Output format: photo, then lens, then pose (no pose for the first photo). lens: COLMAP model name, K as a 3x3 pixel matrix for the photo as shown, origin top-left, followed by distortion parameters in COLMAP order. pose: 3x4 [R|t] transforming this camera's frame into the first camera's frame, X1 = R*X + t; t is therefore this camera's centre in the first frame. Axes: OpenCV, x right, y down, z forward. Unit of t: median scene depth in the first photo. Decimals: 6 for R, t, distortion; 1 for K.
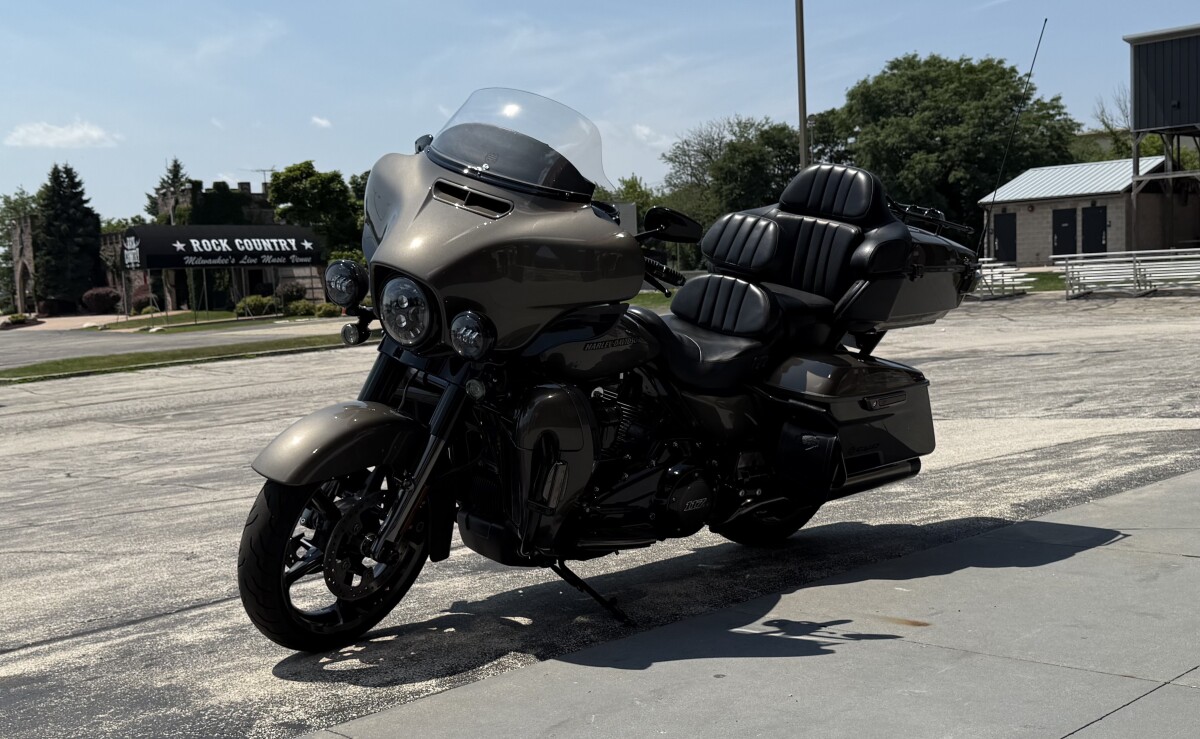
lens RADIAL K [[1304.7, 0, 604.7], [0, 1304.7, 370.6], [0, 0, 1]] dist [0.048581, 0.000000]
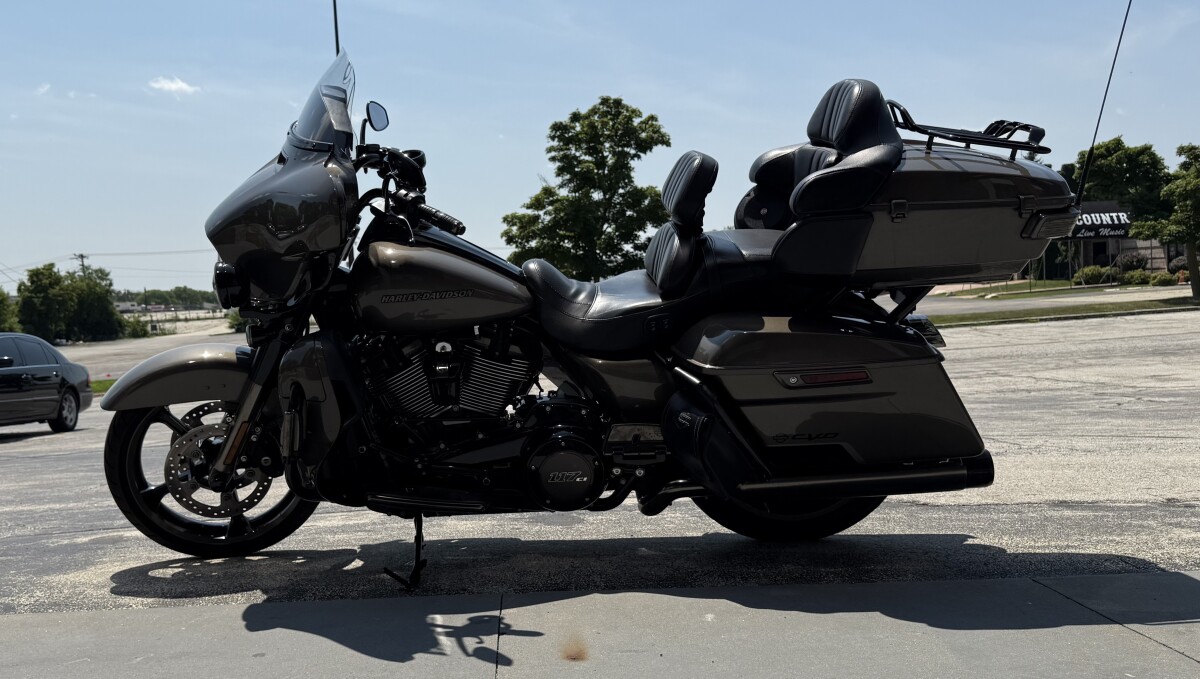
lens RADIAL K [[1094.8, 0, 597.0], [0, 1094.8, 339.7], [0, 0, 1]] dist [0.010071, 0.000000]
pose [[0.712078, 0.036174, -0.701168, 0.113499], [-0.031327, 0.999314, 0.019741, -0.001685], [0.701402, 0.007908, 0.712722, 0.087189]]
